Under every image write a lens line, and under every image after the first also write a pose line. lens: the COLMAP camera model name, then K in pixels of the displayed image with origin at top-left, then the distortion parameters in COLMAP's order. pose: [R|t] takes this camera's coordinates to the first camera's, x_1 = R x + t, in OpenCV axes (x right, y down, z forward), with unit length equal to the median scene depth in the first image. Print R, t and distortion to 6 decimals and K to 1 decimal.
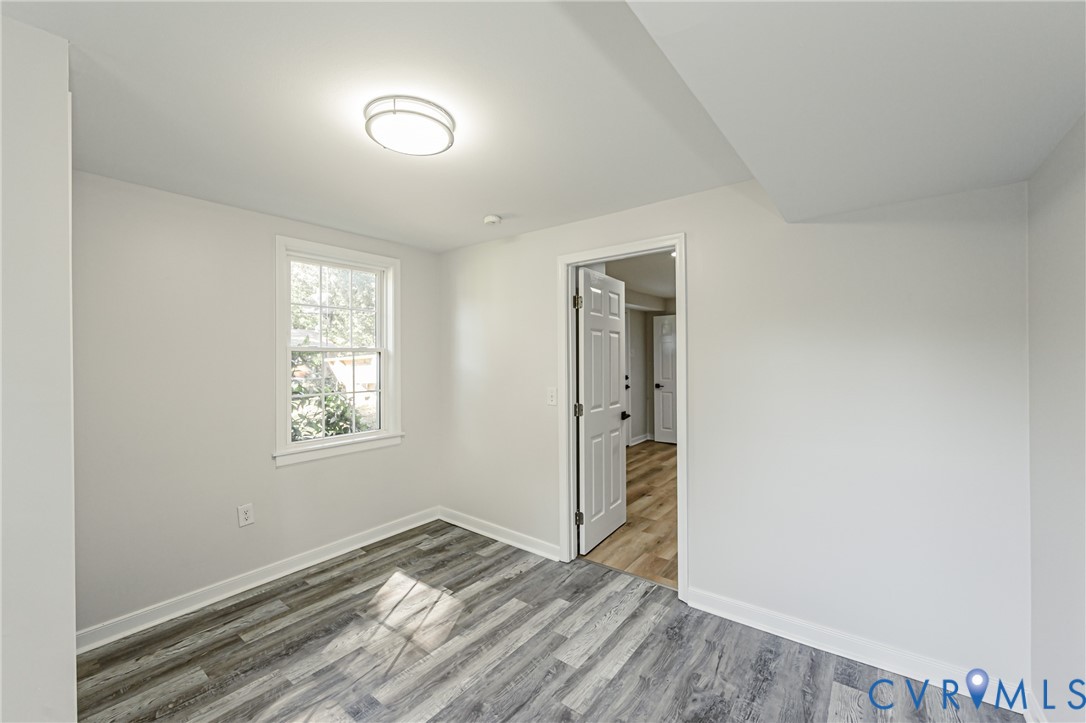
lens RADIAL K [[434.0, 0, 535.0], [0, 434.0, 357.5], [0, 0, 1]] dist [-0.001811, 0.000584]
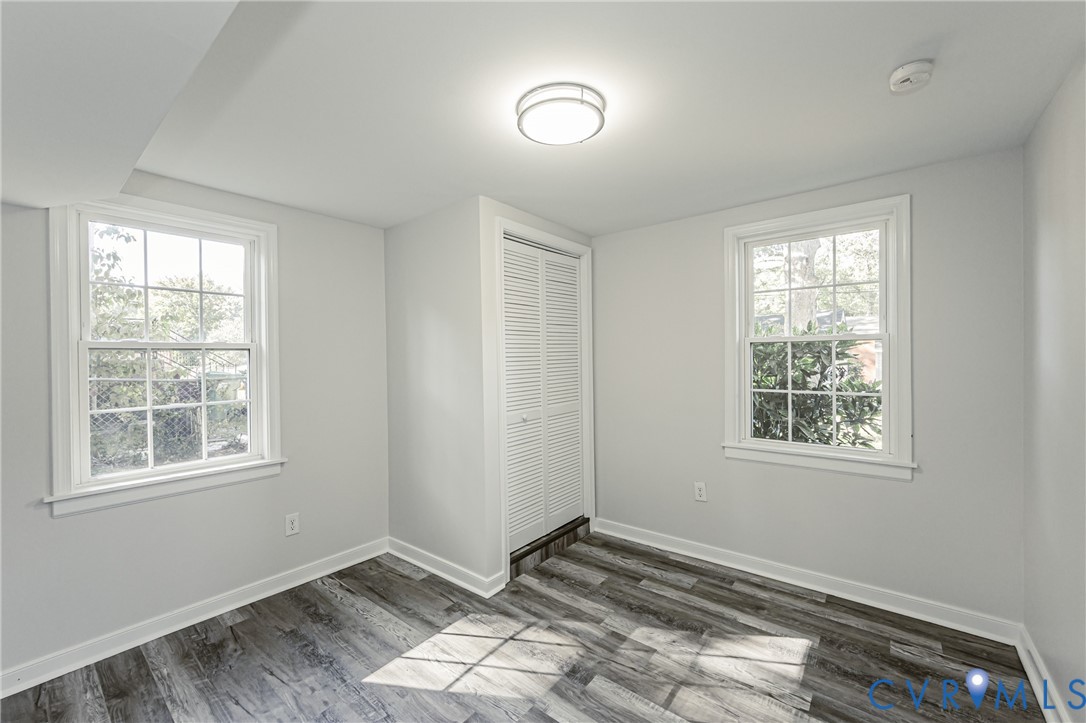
lens RADIAL K [[434.0, 0, 543.6], [0, 434.0, 357.1], [0, 0, 1]] dist [-0.001811, 0.000584]
pose [[-0.004057, 0.002065, -0.999990, 0.458016], [0.011185, 0.999935, 0.002019, 0.012554], [0.999929, -0.011177, -0.004080, 0.624724]]
